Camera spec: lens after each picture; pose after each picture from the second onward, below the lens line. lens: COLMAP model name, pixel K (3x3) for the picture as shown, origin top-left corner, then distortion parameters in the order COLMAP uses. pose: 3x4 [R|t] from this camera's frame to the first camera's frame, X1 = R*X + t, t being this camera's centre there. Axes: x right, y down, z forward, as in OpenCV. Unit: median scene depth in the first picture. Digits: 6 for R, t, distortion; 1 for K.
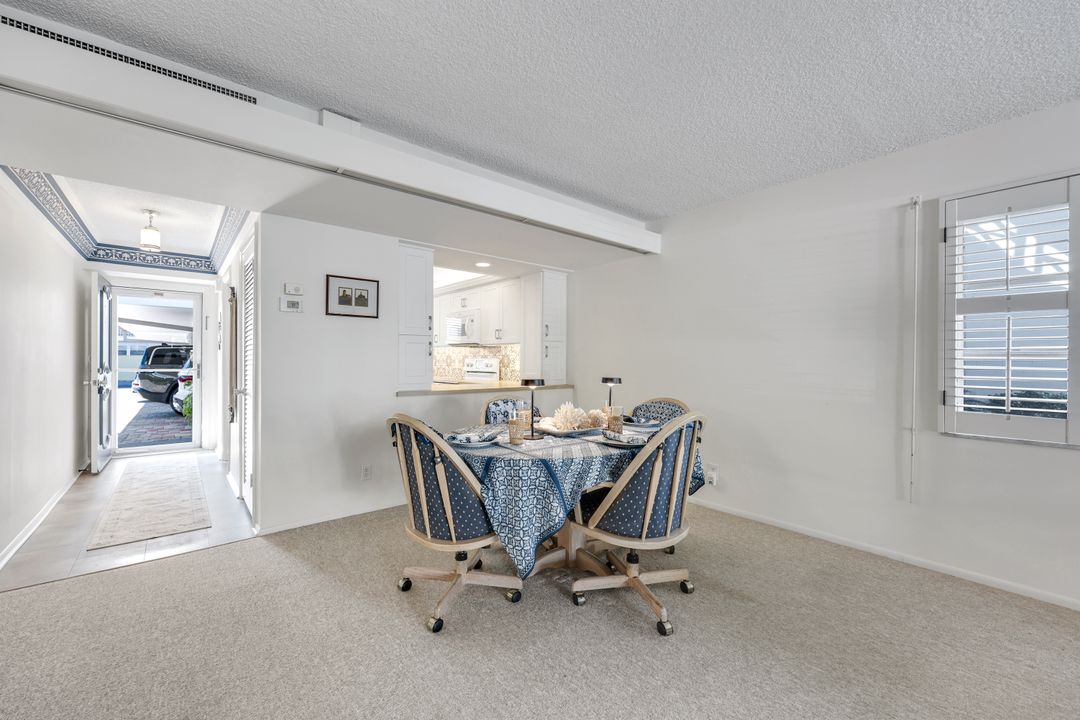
lens RADIAL K [[439.2, 0, 547.3], [0, 439.2, 358.9], [0, 0, 1]] dist [0.012570, -0.000178]
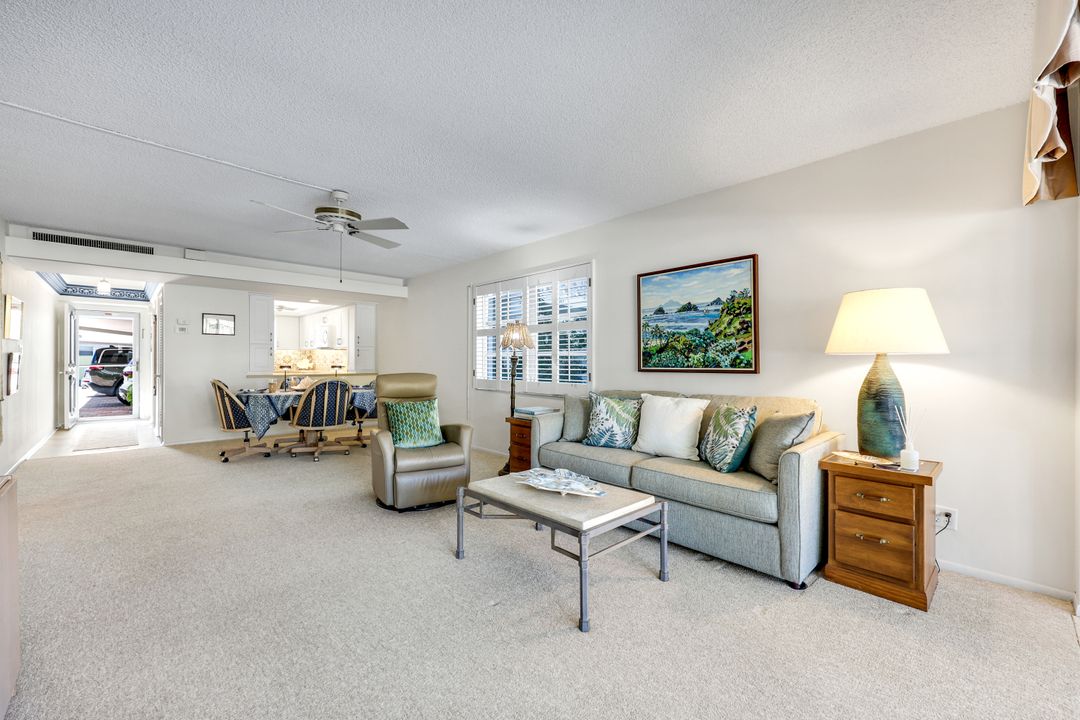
lens RADIAL K [[439.2, 0, 536.7], [0, 439.2, 352.5], [0, 0, 1]] dist [0.012570, -0.000178]
pose [[0.998675, -0.005034, 0.051216, 0.539994], [0.005508, 0.999943, -0.009124, 0.003384], [-0.051167, 0.009394, 0.998646, -0.628517]]
